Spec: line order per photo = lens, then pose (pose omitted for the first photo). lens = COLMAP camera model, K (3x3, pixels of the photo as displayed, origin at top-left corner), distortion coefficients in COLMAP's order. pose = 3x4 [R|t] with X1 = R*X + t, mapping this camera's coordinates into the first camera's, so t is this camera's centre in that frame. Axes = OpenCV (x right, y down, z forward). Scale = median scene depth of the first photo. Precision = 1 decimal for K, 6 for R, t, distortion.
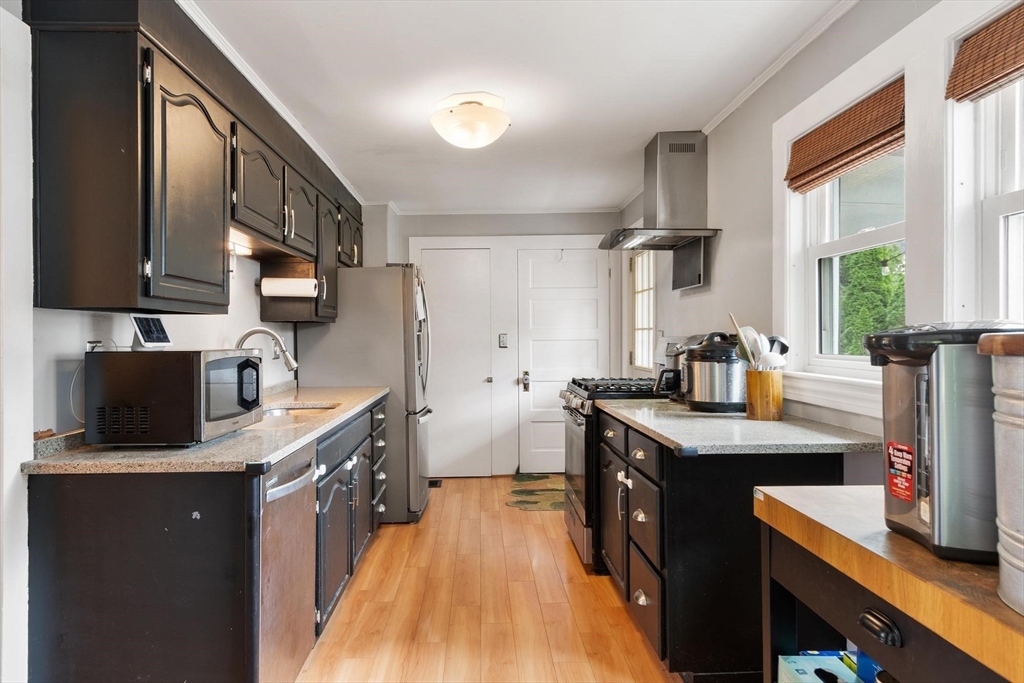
lens RADIAL K [[617.1, 0, 511.6], [0, 617.1, 334.9], [0, 0, 1]] dist [-0.001158, -0.000240]
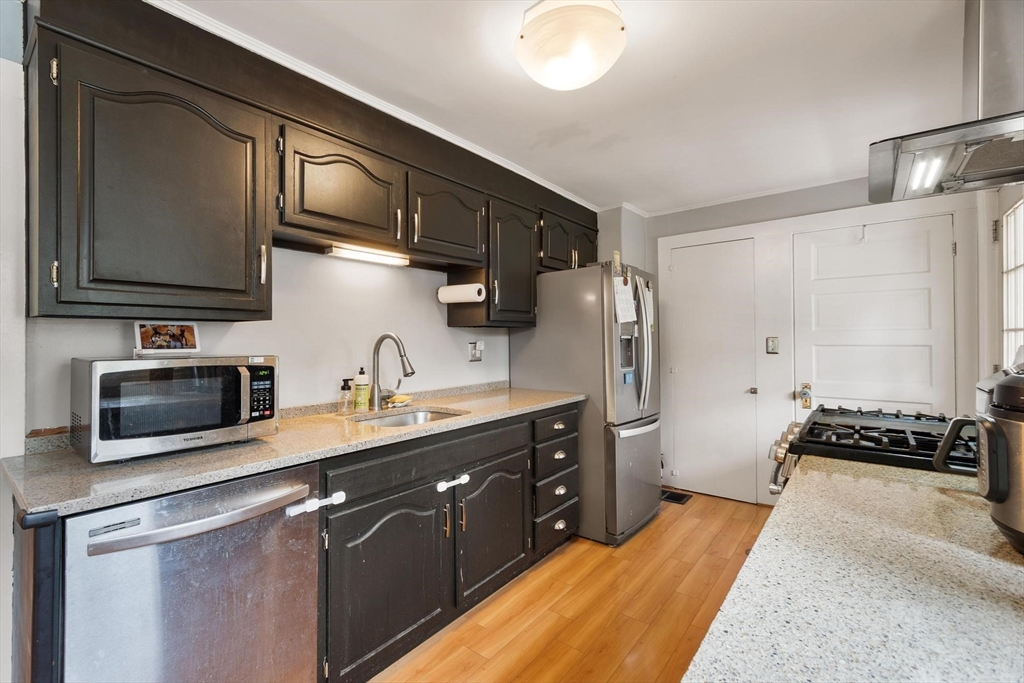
lens RADIAL K [[449.6, 0, 504.3], [0, 449.6, 333.8], [0, 0, 1]] dist [0.001806, -0.000243]
pose [[0.742749, -0.002988, -0.669563, 0.170428], [0.000064, 0.999990, -0.004392, -0.004892], [0.669570, 0.003220, 0.742742, 0.408978]]
